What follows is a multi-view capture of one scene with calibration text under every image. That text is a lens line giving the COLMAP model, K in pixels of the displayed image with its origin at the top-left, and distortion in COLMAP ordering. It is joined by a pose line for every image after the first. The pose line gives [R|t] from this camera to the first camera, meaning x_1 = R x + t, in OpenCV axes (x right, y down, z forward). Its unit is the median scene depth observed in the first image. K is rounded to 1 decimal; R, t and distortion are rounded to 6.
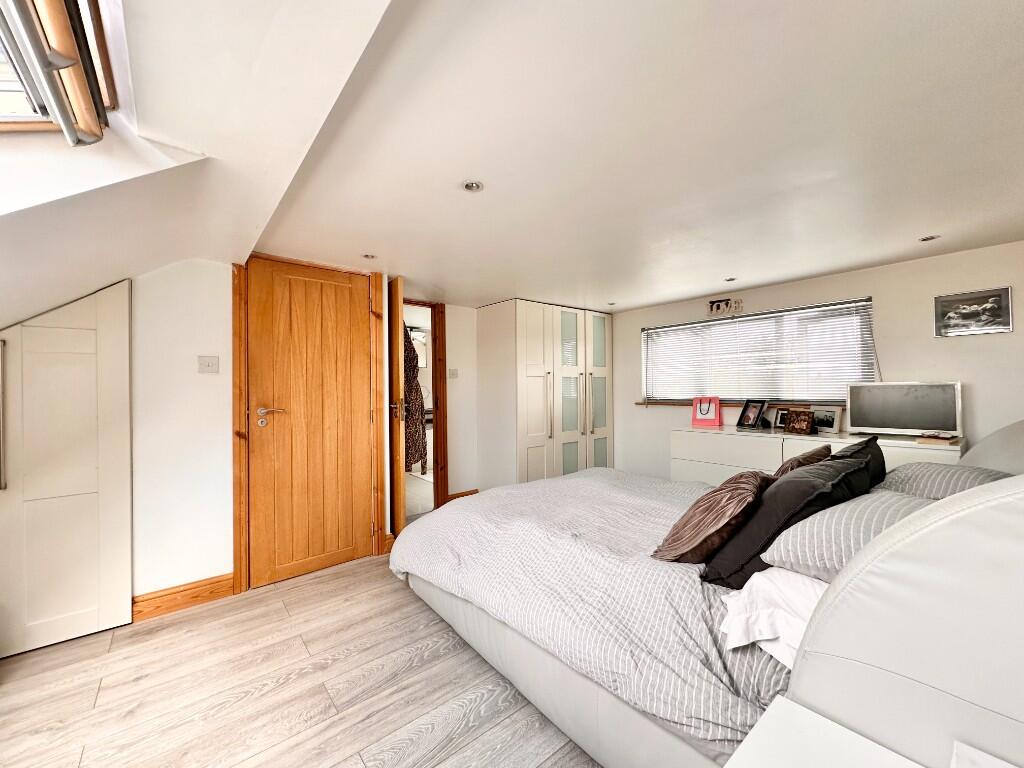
lens RADIAL K [[409.5, 0, 512.0], [0, 409.5, 384.0], [0, 0, 1]] dist [-0.000005, 0.000081]
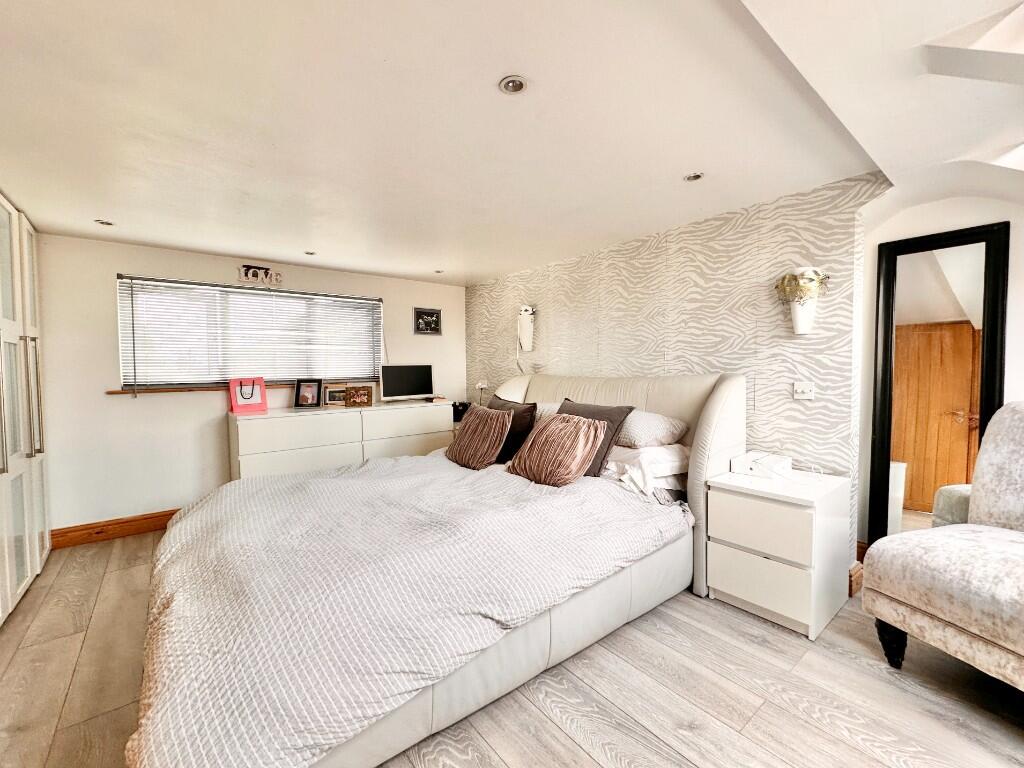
lens RADIAL K [[417.2, 0, 508.2], [0, 417.2, 398.3], [0, 0, 1]] dist [-0.000534, -0.000023]
pose [[0.015130, -0.068999, 0.997502, -0.397165], [-0.004980, 0.997599, 0.069081, 0.011101], [-0.999873, -0.006012, 0.014750, 0.457581]]
